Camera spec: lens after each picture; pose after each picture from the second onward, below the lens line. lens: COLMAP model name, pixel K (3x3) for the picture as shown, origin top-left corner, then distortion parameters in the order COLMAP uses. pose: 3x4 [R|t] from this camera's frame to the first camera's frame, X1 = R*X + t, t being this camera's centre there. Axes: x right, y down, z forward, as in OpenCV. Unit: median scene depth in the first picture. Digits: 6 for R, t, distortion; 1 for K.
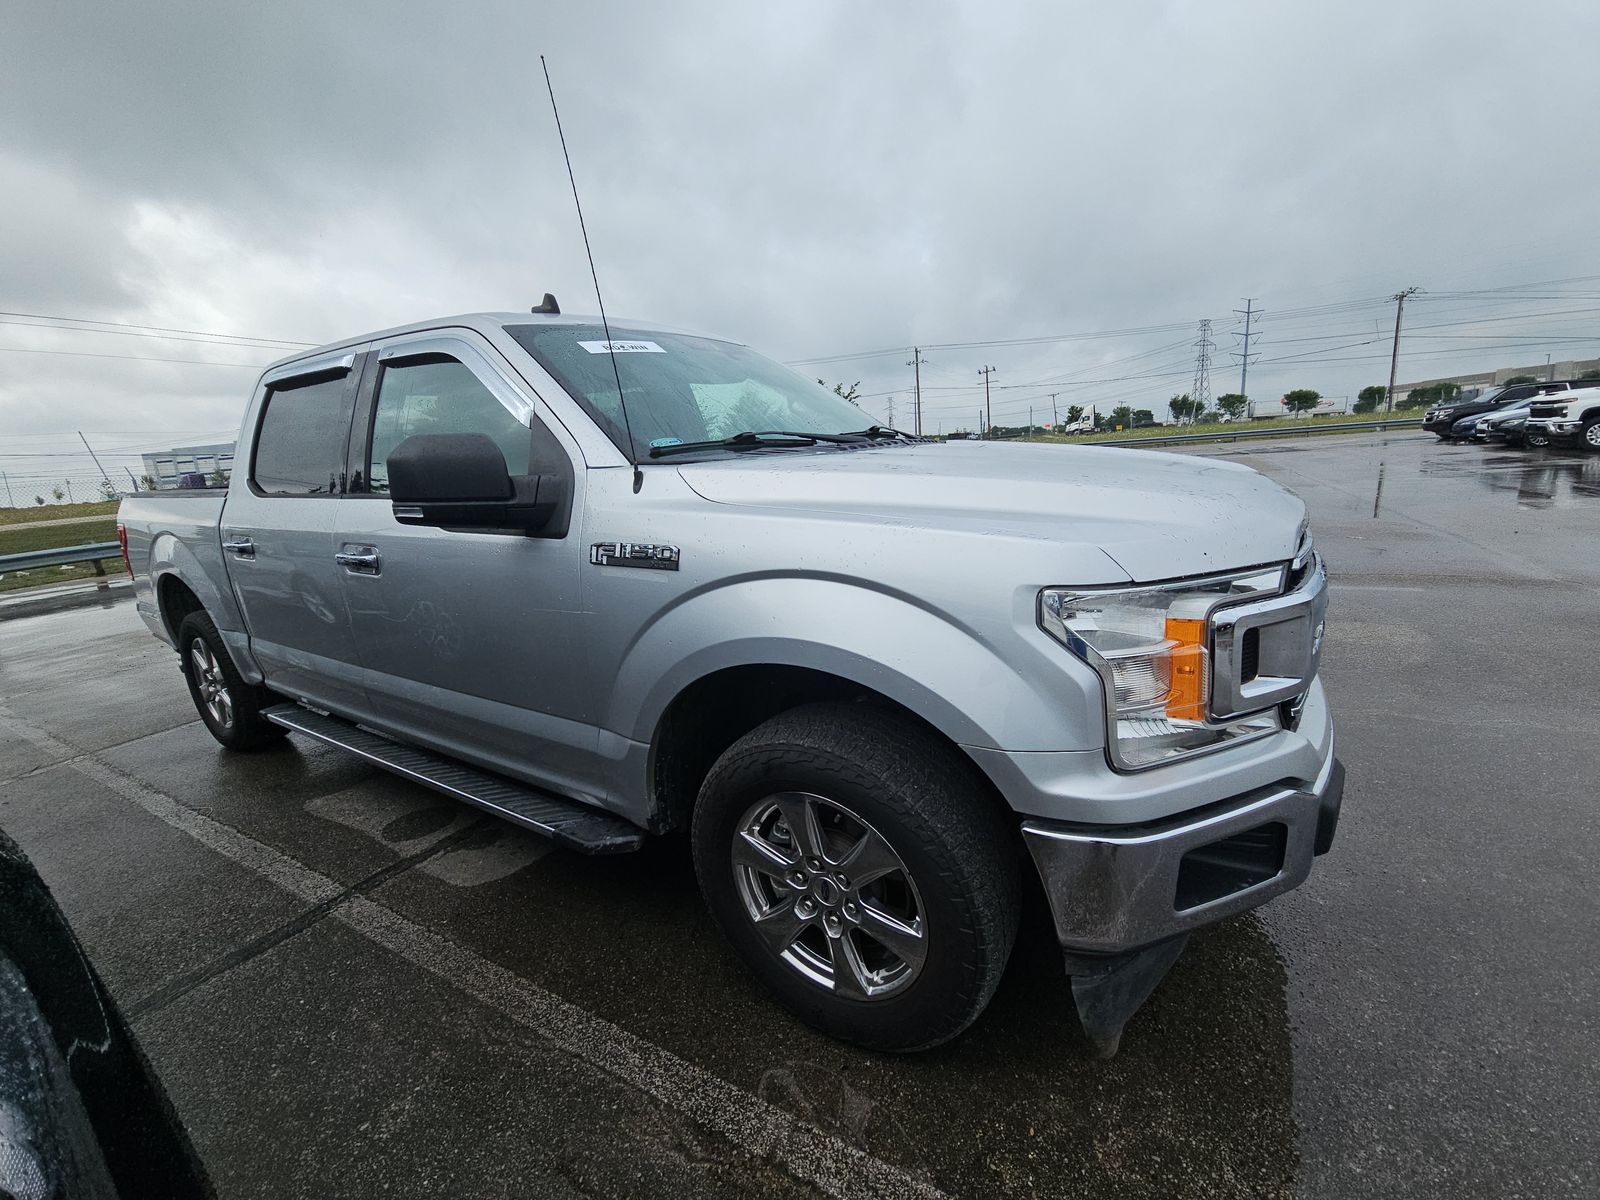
lens RADIAL K [[660.2, 0, 800.0], [0, 660.2, 600.0], [0, 0, 1]] dist [-0.000476, -0.000376]
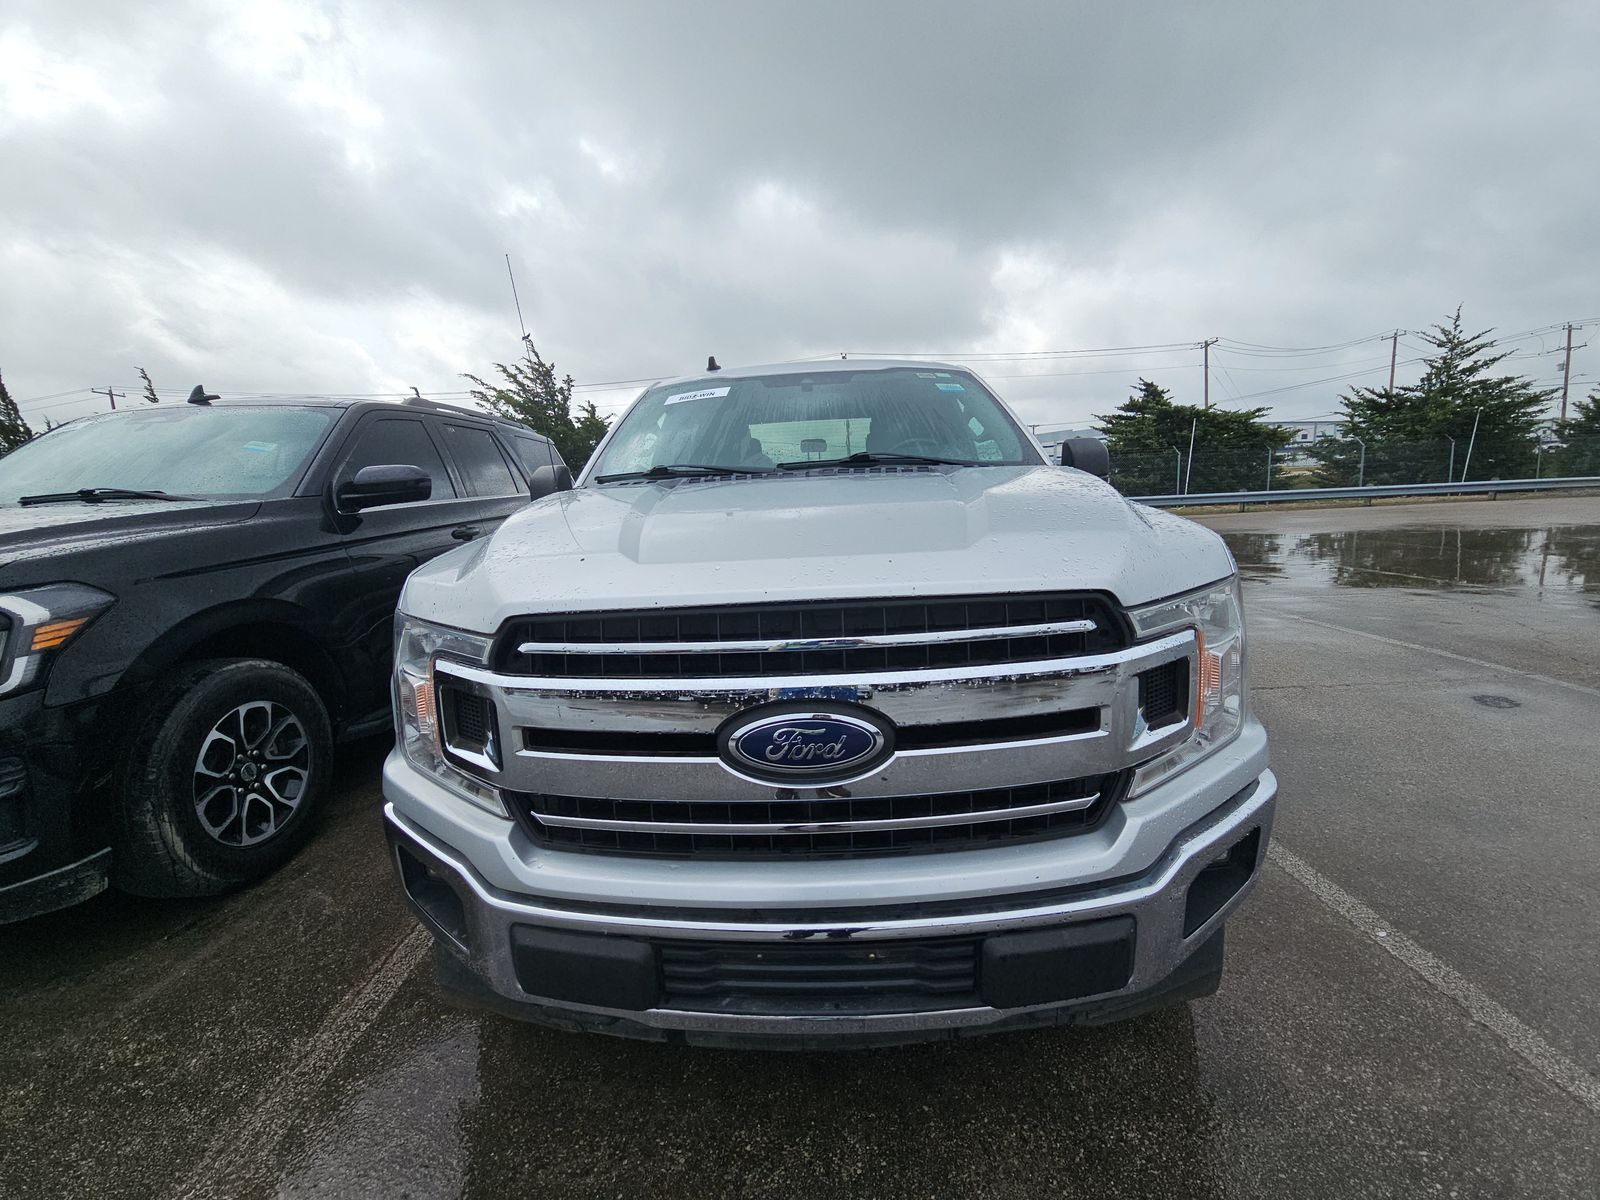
lens RADIAL K [[660.2, 0, 800.0], [0, 660.2, 600.0], [0, 0, 1]] dist [-0.000476, -0.000376]
pose [[0.507786, 0.180824, -0.842292, 1.005100], [-0.161531, 0.980367, 0.113085, -0.164943], [0.846204, 0.078634, 0.527025, 0.511484]]
